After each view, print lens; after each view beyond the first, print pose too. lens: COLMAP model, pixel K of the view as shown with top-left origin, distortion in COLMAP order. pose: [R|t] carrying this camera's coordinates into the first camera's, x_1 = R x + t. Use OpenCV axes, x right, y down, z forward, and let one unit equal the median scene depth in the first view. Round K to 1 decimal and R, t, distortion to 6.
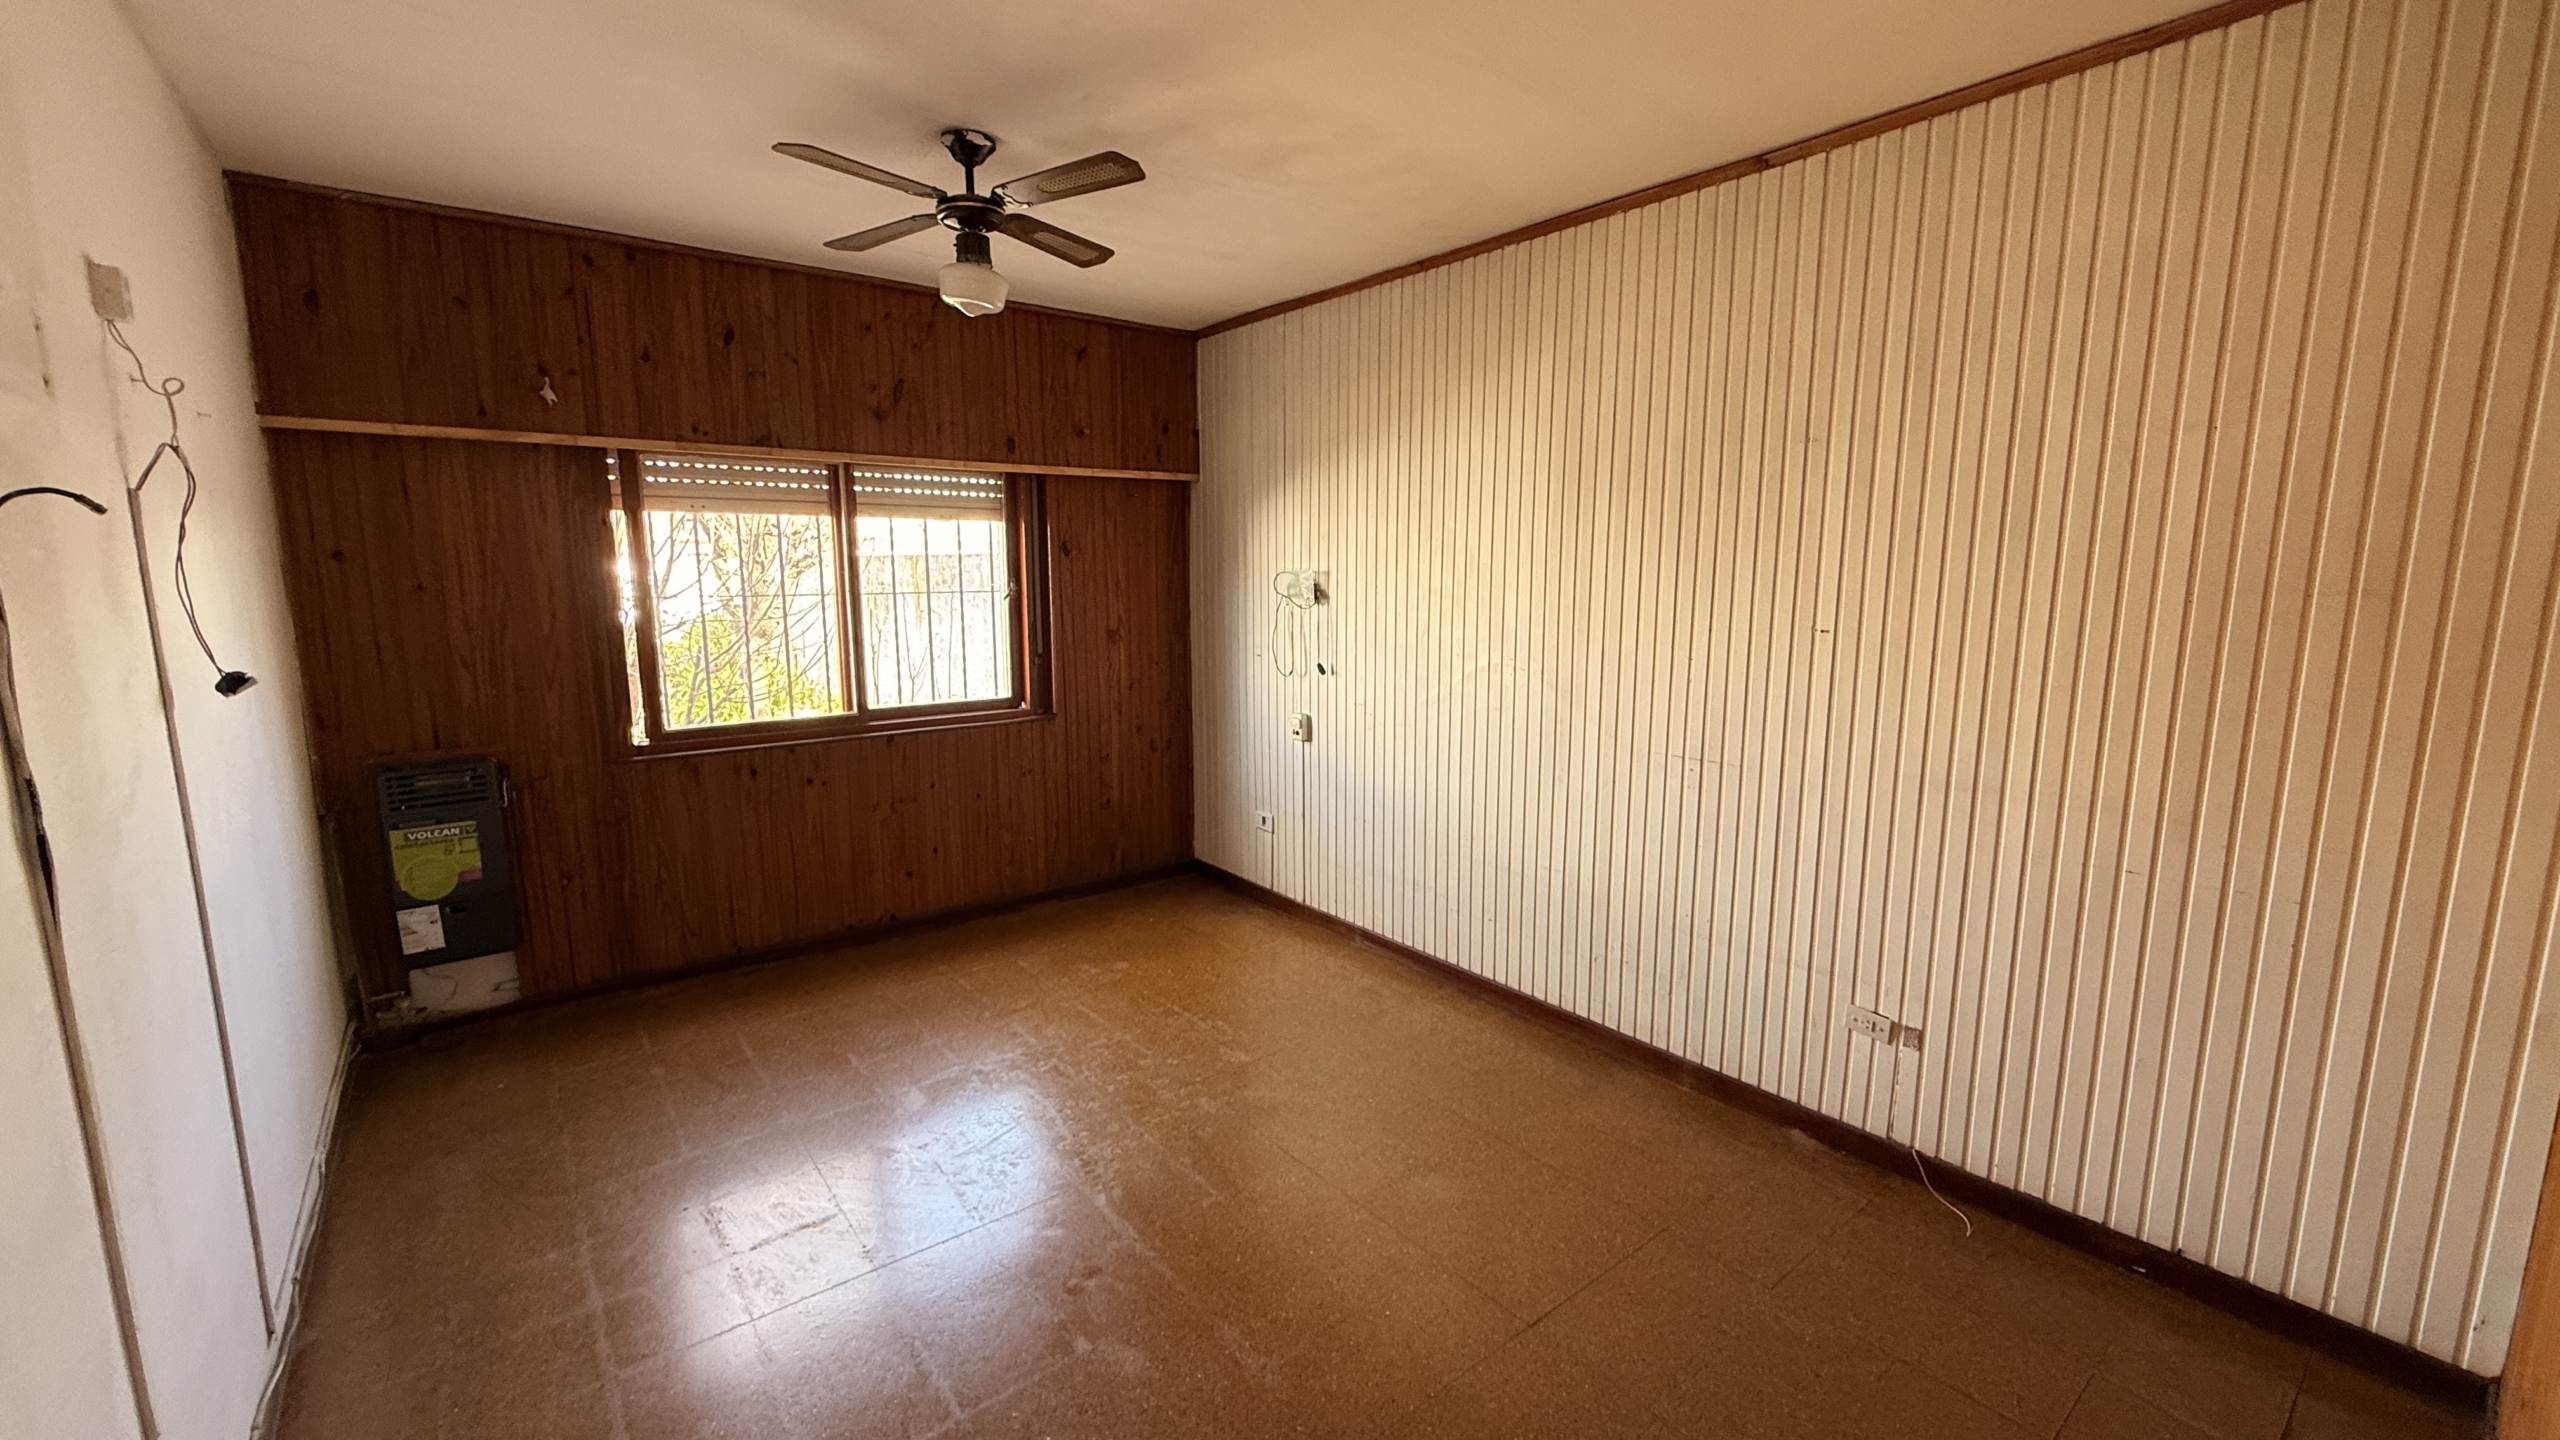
lens RADIAL K [[1015.7, 0, 1271.3], [0, 1015.7, 717.0], [0, 0, 1]] dist [-0.001053, -0.000755]
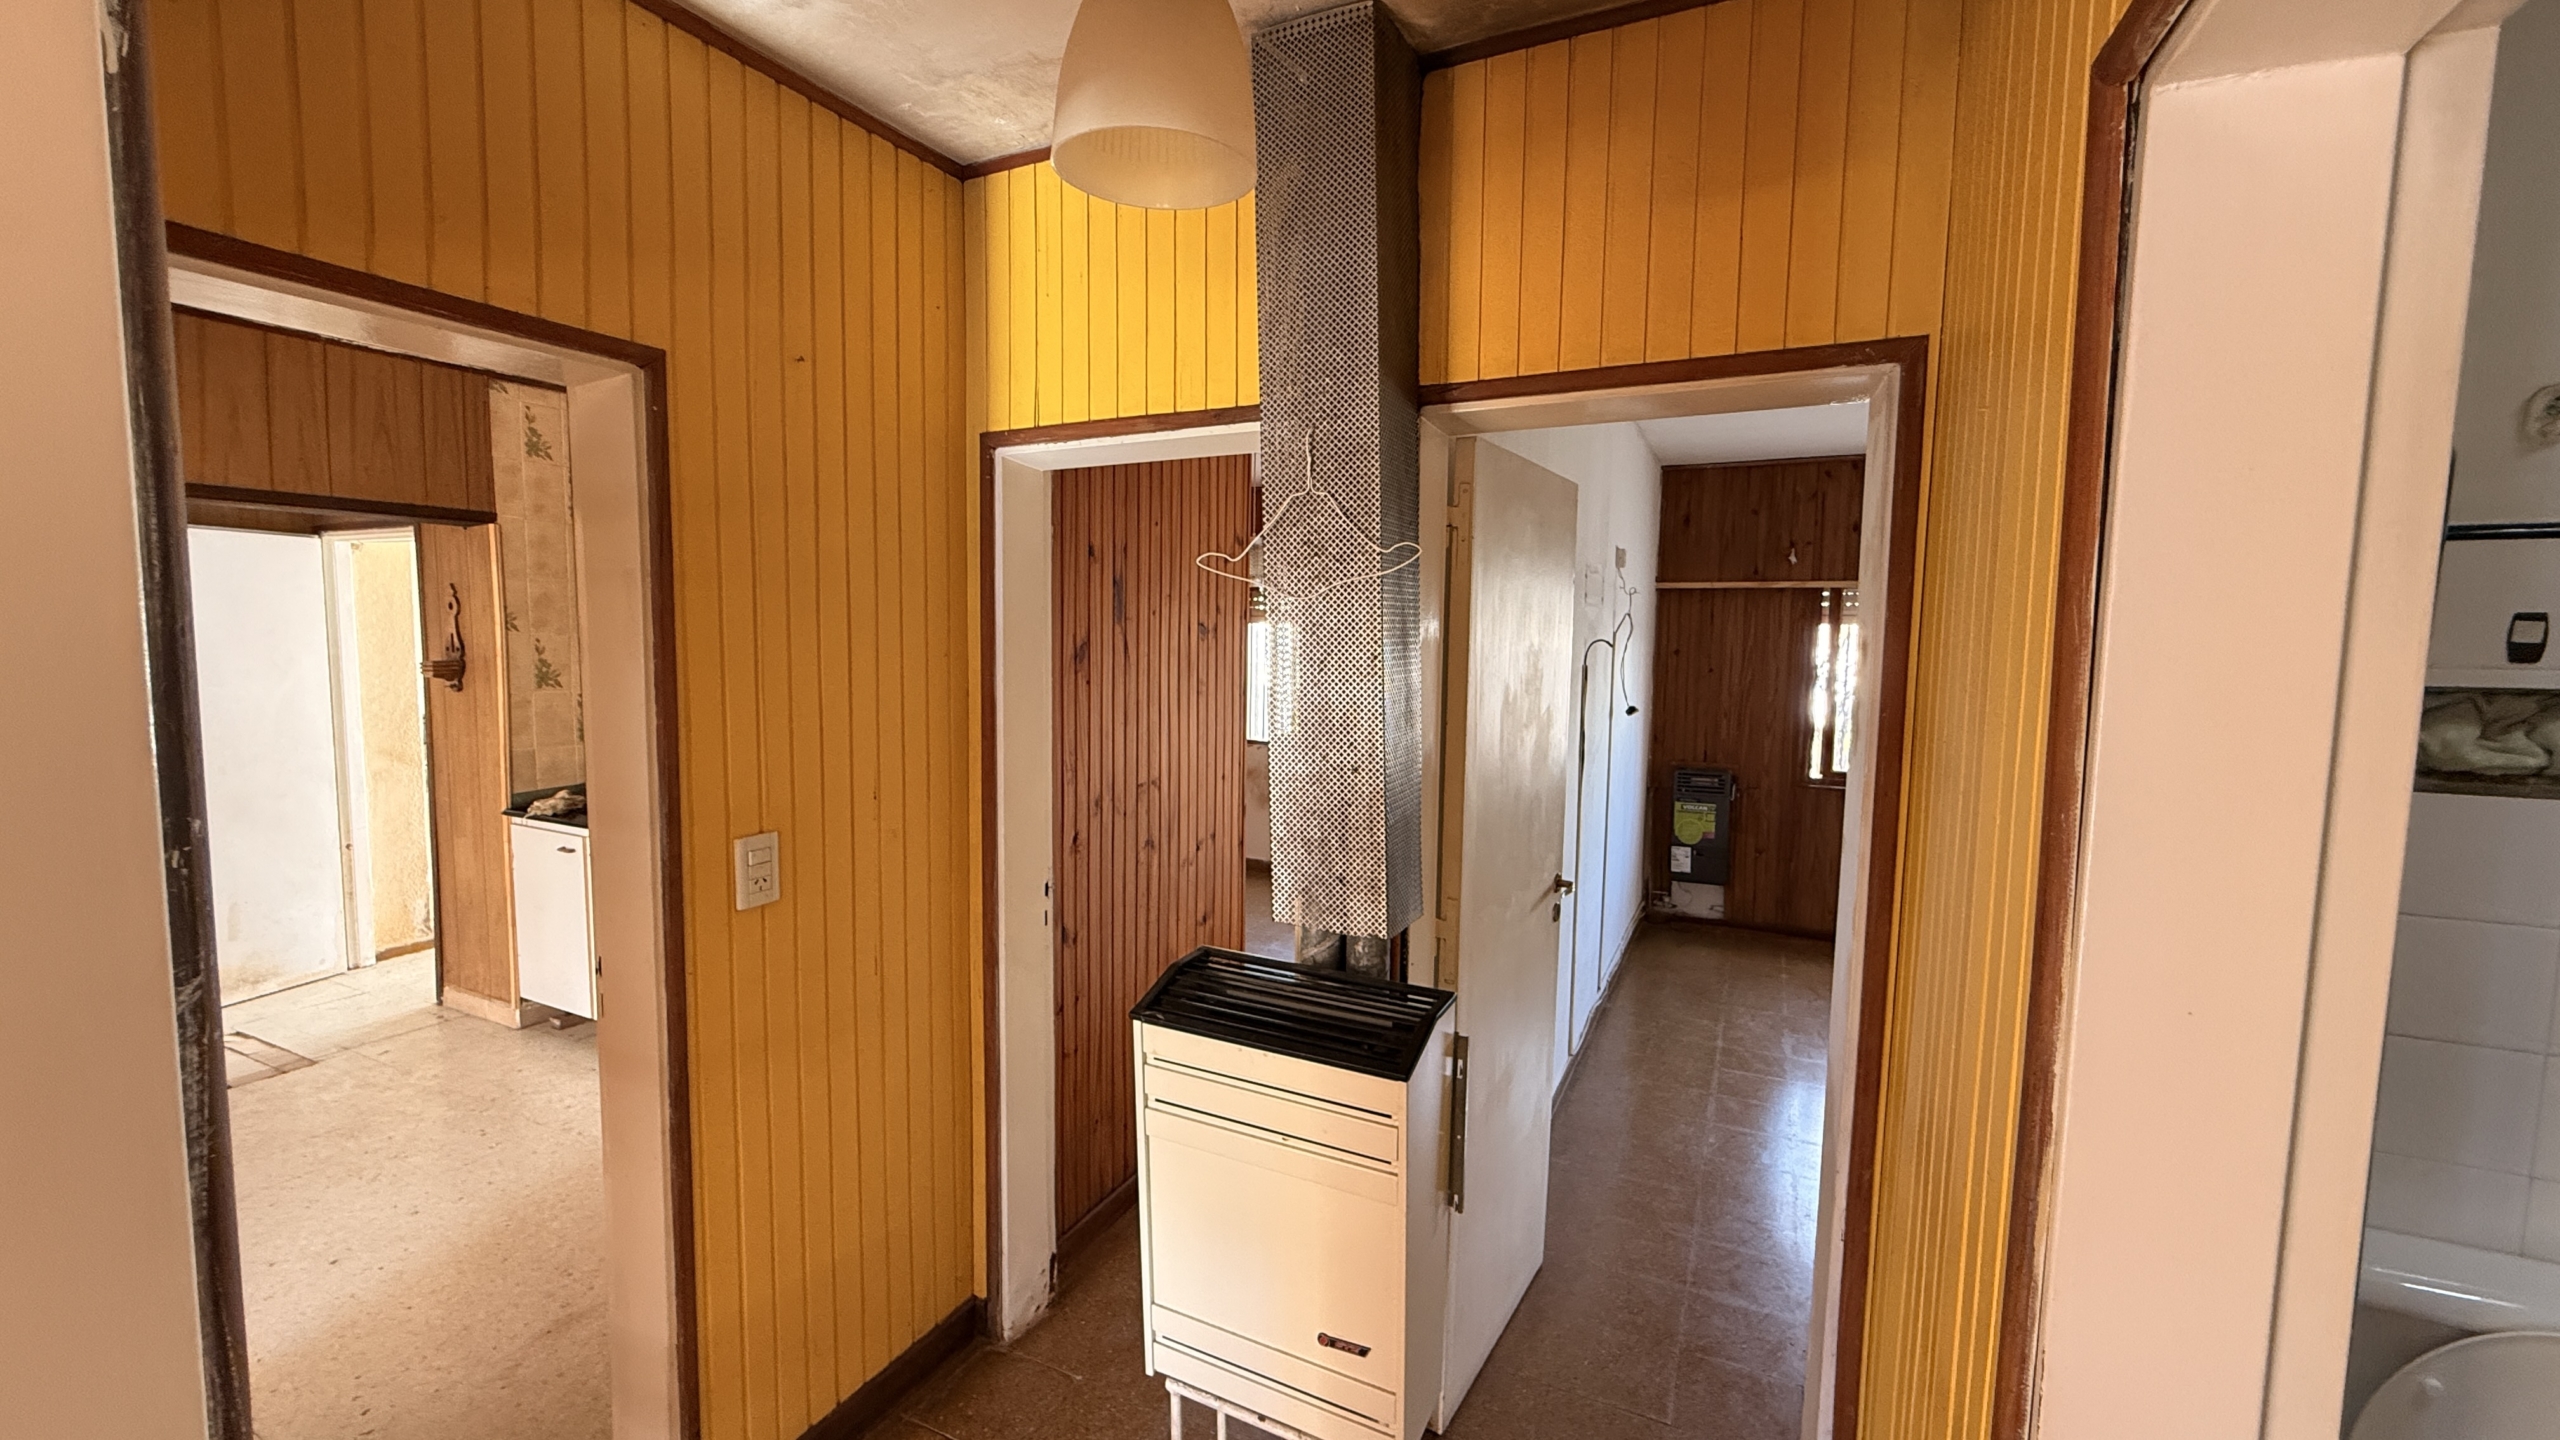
lens RADIAL K [[1015.7, 0, 1270.7], [0, 1015.7, 729.4], [0, 0, 1]] dist [-0.001053, -0.000755]
pose [[0.433698, 0.088622, -0.896690, 0.432795], [-0.147499, 0.988711, 0.026376, 0.041815], [0.888904, 0.120821, 0.441873, -0.462055]]
